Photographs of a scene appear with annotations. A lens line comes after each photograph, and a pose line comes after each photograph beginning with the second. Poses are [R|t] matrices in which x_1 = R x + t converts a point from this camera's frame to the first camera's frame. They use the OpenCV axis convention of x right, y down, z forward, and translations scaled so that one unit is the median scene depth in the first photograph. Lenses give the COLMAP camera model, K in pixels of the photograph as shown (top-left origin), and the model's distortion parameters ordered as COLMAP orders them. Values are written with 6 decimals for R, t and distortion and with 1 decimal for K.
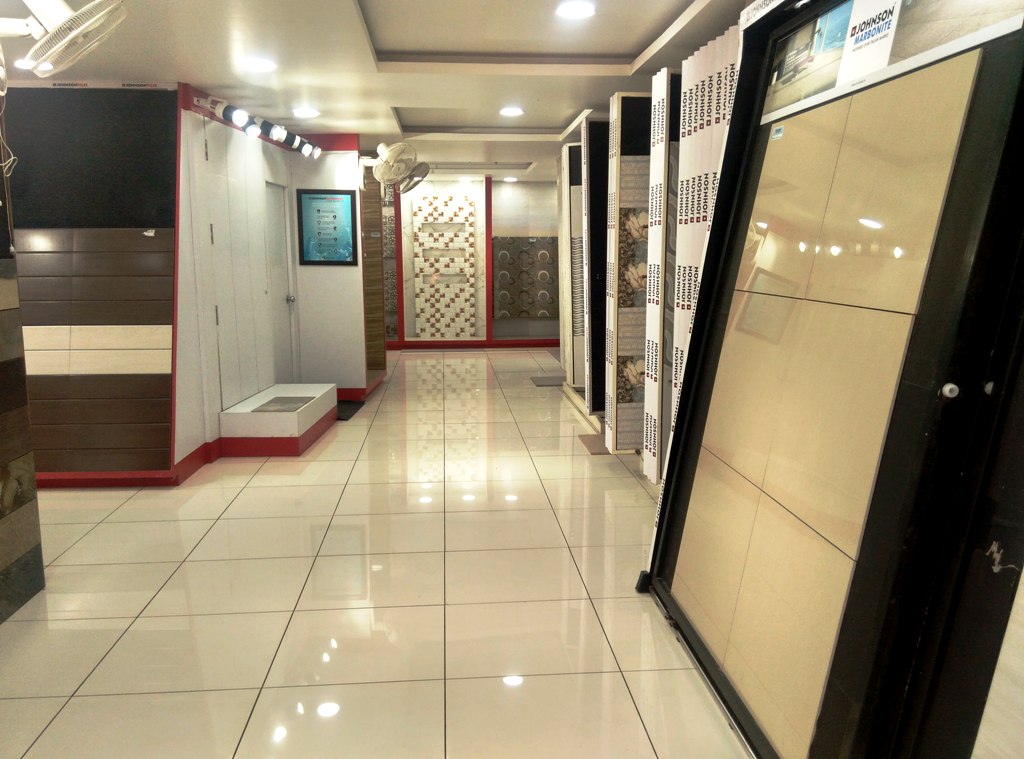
lens RADIAL K [[846.2, 0, 509.4], [0, 846.2, 380.2], [0, 0, 1]] dist [0.094092, -0.131753]
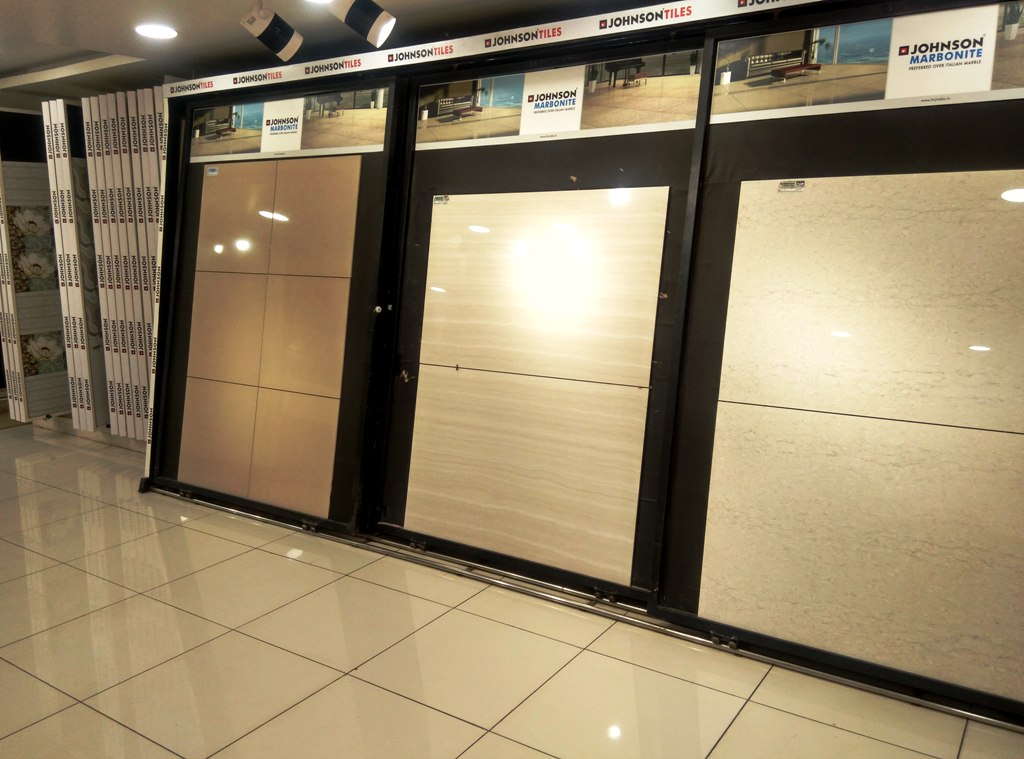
lens RADIAL K [[846.2, 0, 509.1], [0, 846.2, 382.3], [0, 0, 1]] dist [0.094092, -0.131753]
pose [[0.631124, -0.141242, 0.762715, -0.511089], [0.124136, 0.989000, 0.080428, 0.032914], [-0.765685, 0.043920, 0.641715, -0.356557]]
